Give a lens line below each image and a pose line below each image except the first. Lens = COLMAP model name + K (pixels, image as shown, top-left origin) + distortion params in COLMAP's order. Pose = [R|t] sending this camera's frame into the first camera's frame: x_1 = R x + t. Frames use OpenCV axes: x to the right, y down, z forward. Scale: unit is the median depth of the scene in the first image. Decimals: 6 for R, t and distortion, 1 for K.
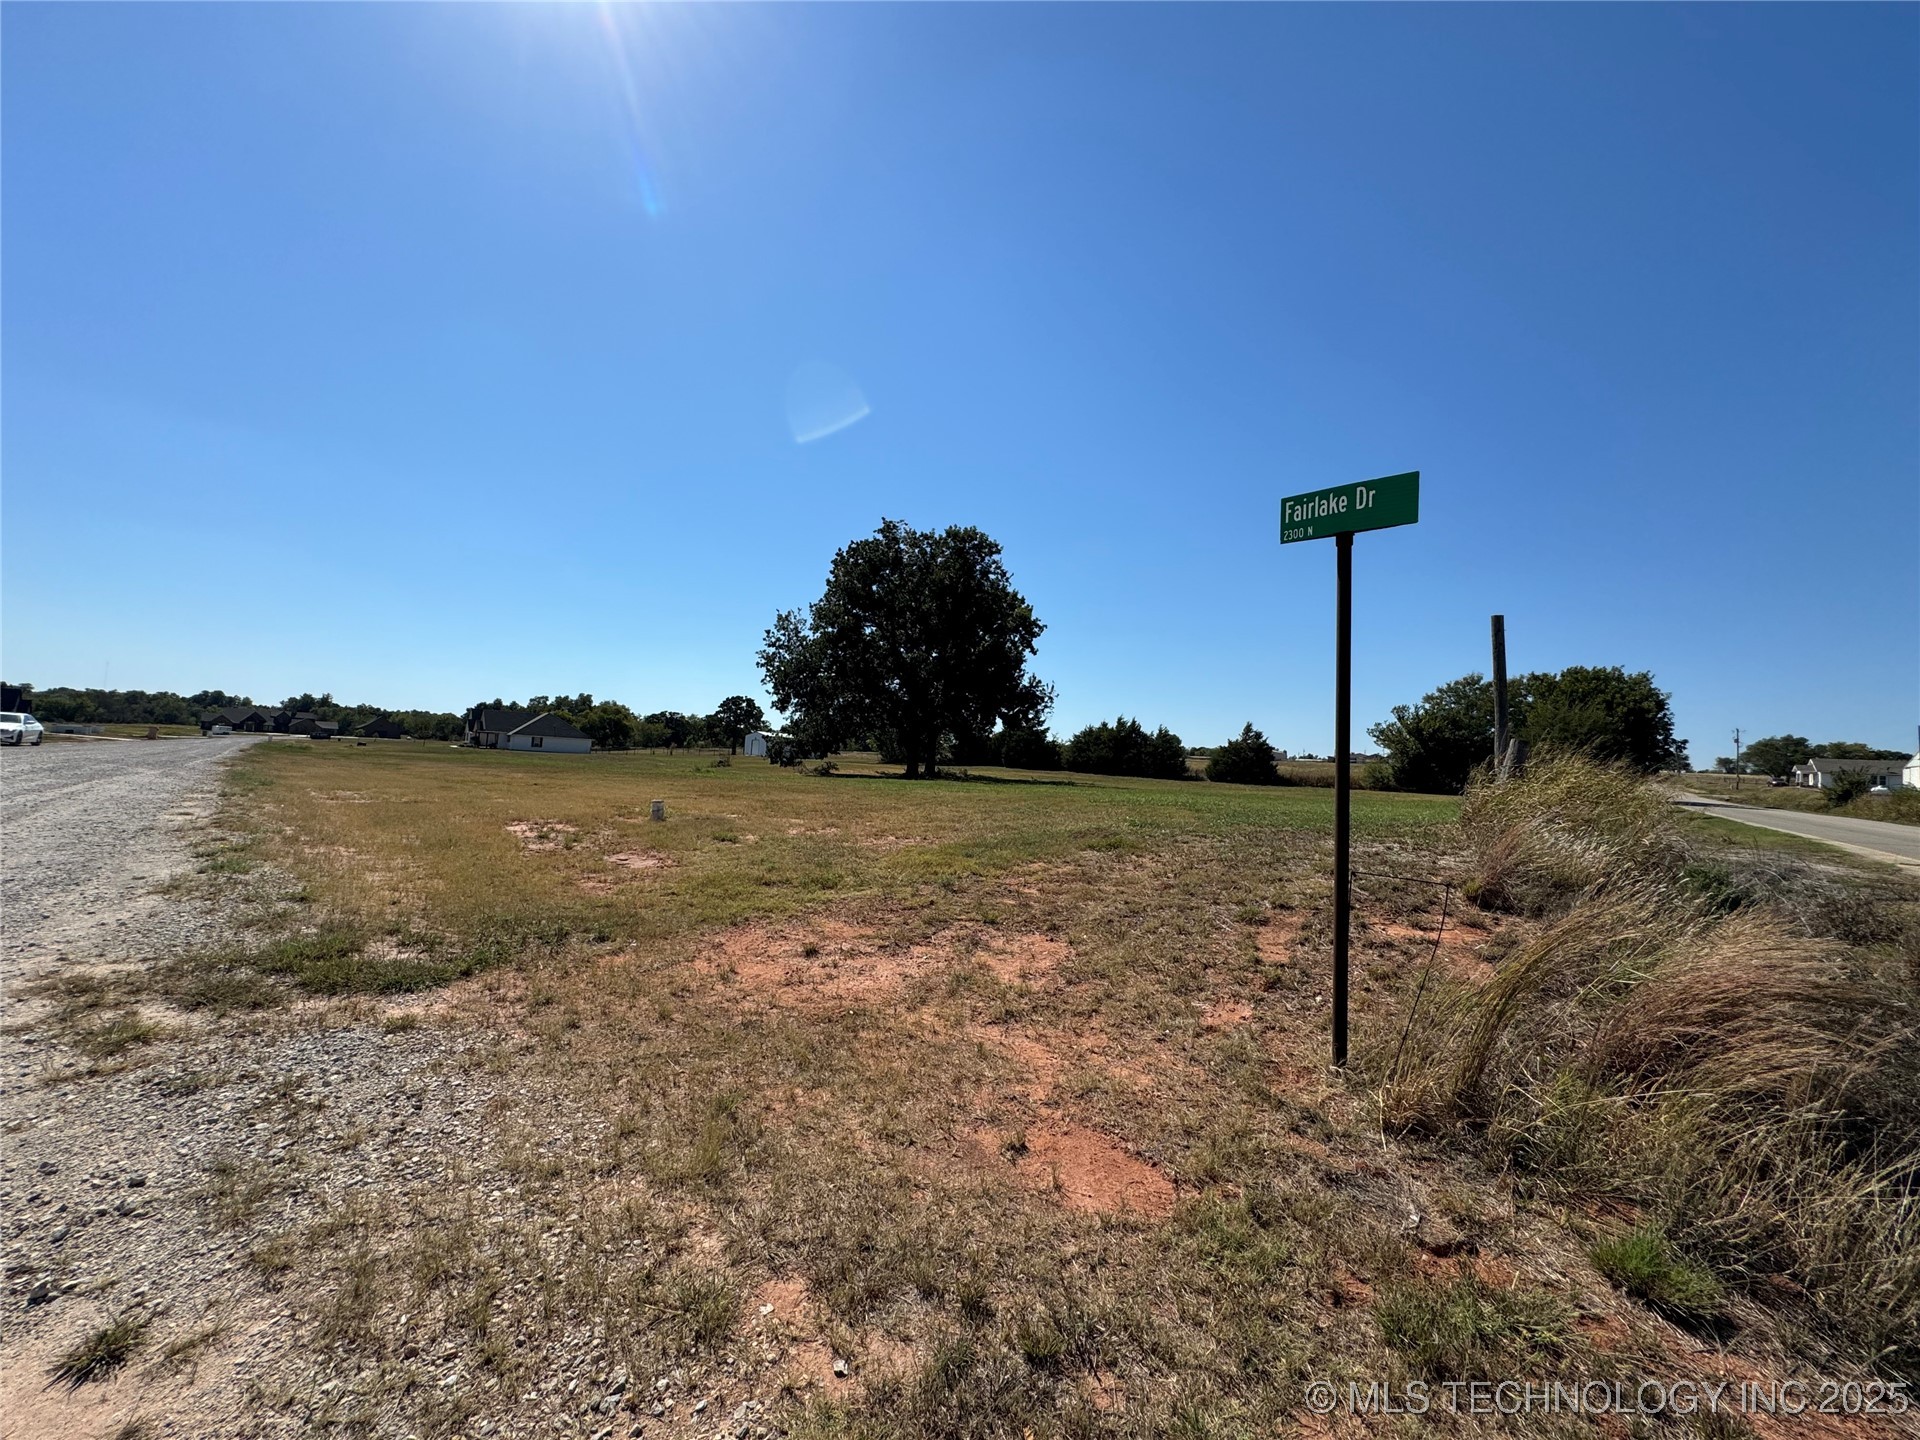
lens RADIAL K [[764.9, 0, 962.9], [0, 764.9, 726.4], [0, 0, 1]] dist [-0.001872, 0.000289]
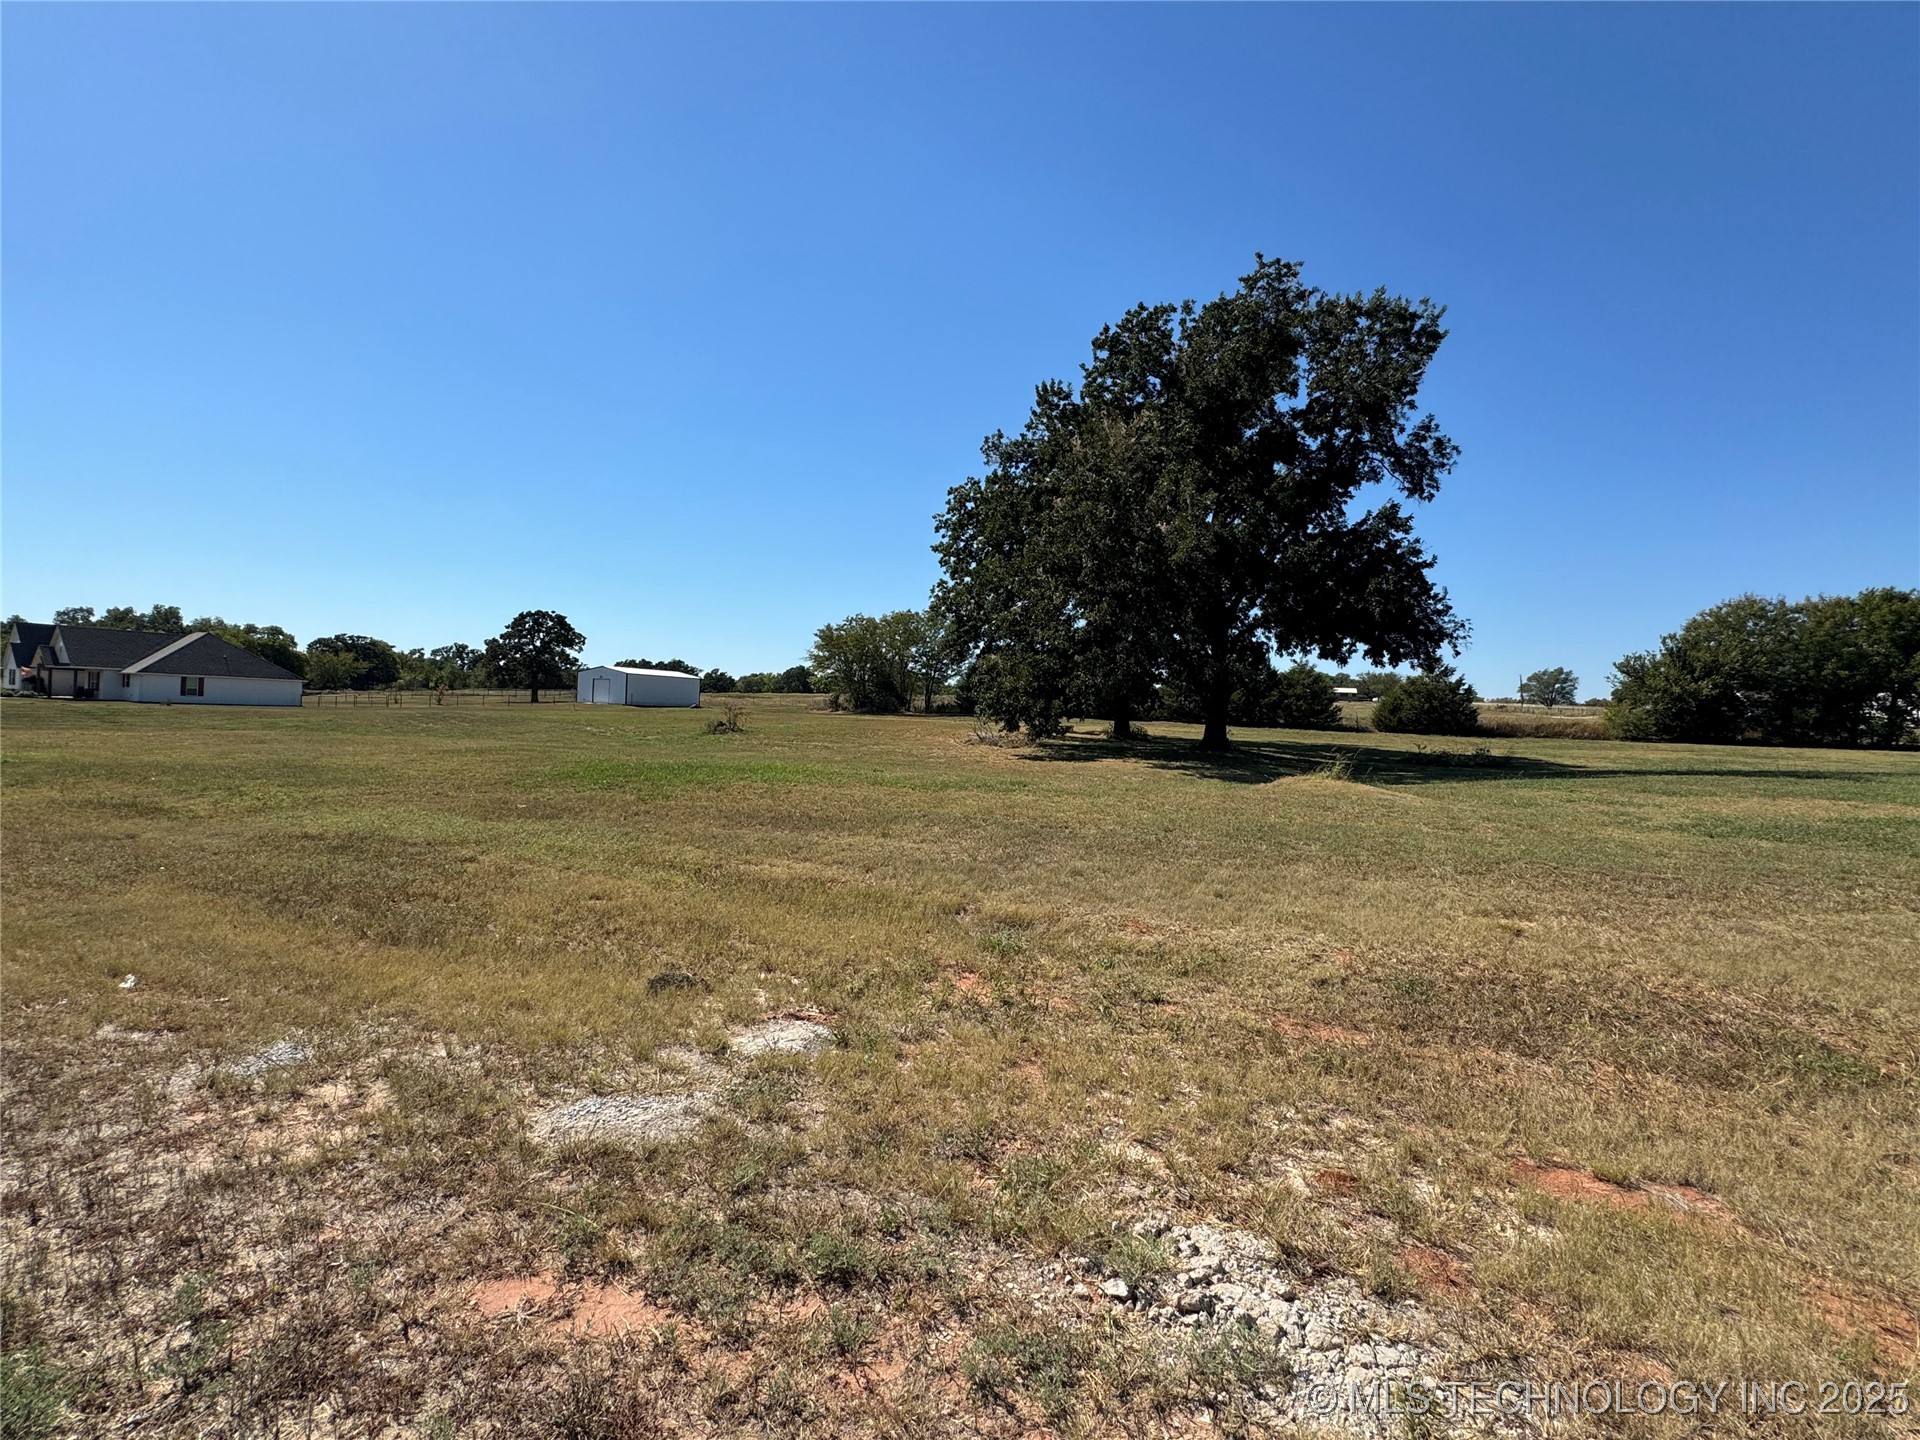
lens RADIAL K [[831.9, 0, 955.0], [0, 831.9, 726.5], [0, 0, 1]] dist [0.002300, -0.000953]
pose [[0.941104, -0.025150, 0.337180, -0.335944], [-0.002043, 0.996789, 0.080052, 0.001209], [-0.338111, -0.076027, 0.938030, 0.366786]]
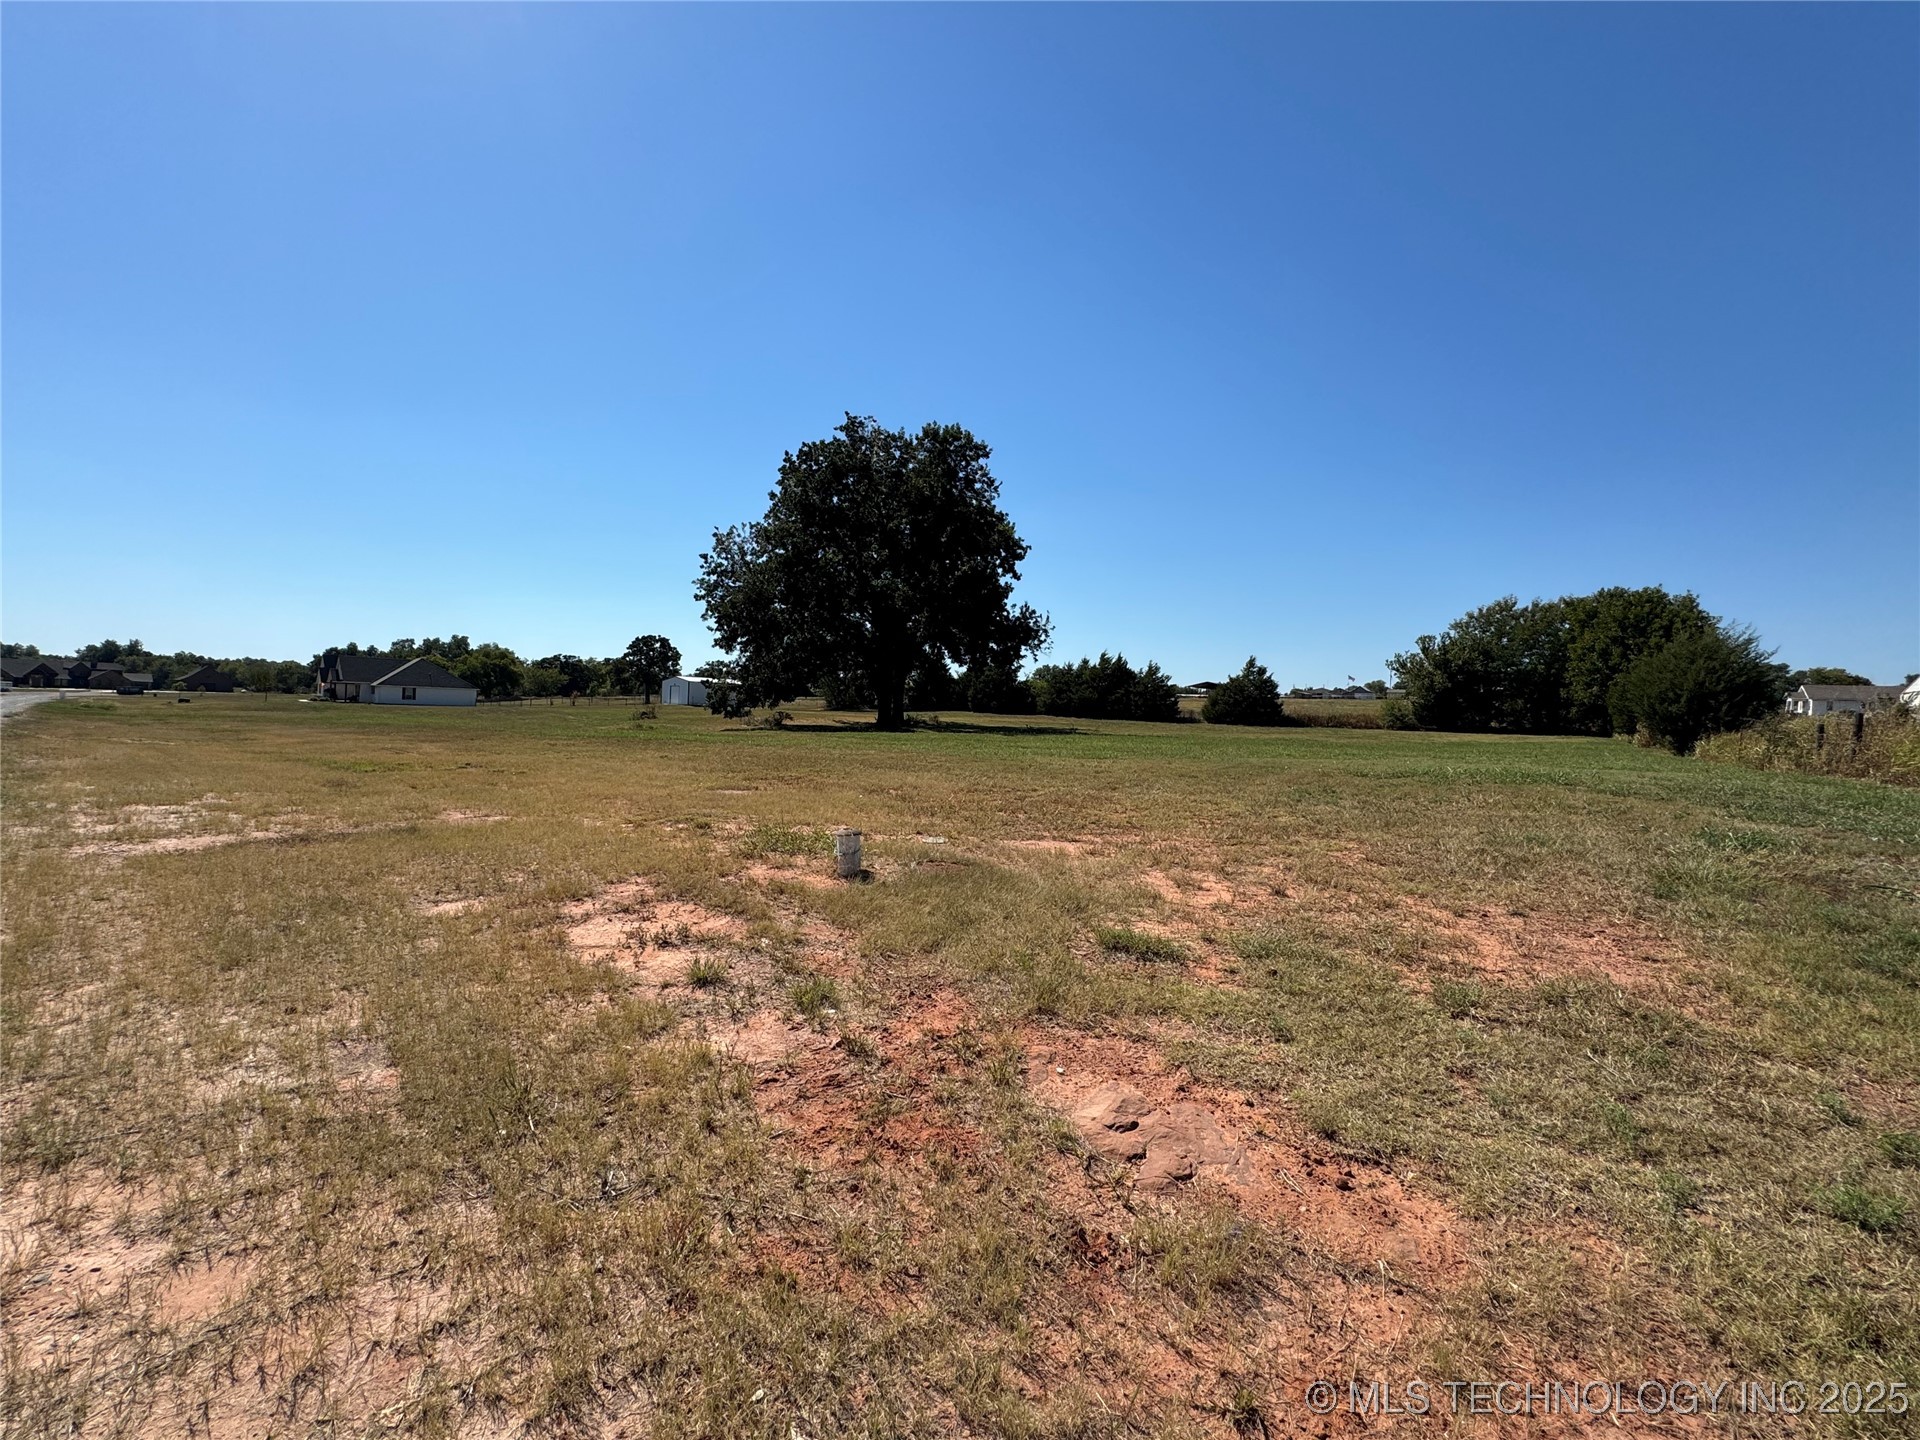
lens RADIAL K [[831.9, 0, 957.0], [0, 831.9, 720.6], [0, 0, 1]] dist [0.002300, -0.000953]
pose [[0.996517, -0.021977, 0.080439, -0.044409], [0.016644, 0.997655, 0.066382, -0.000623], [-0.081709, -0.064812, 0.994547, 0.057581]]
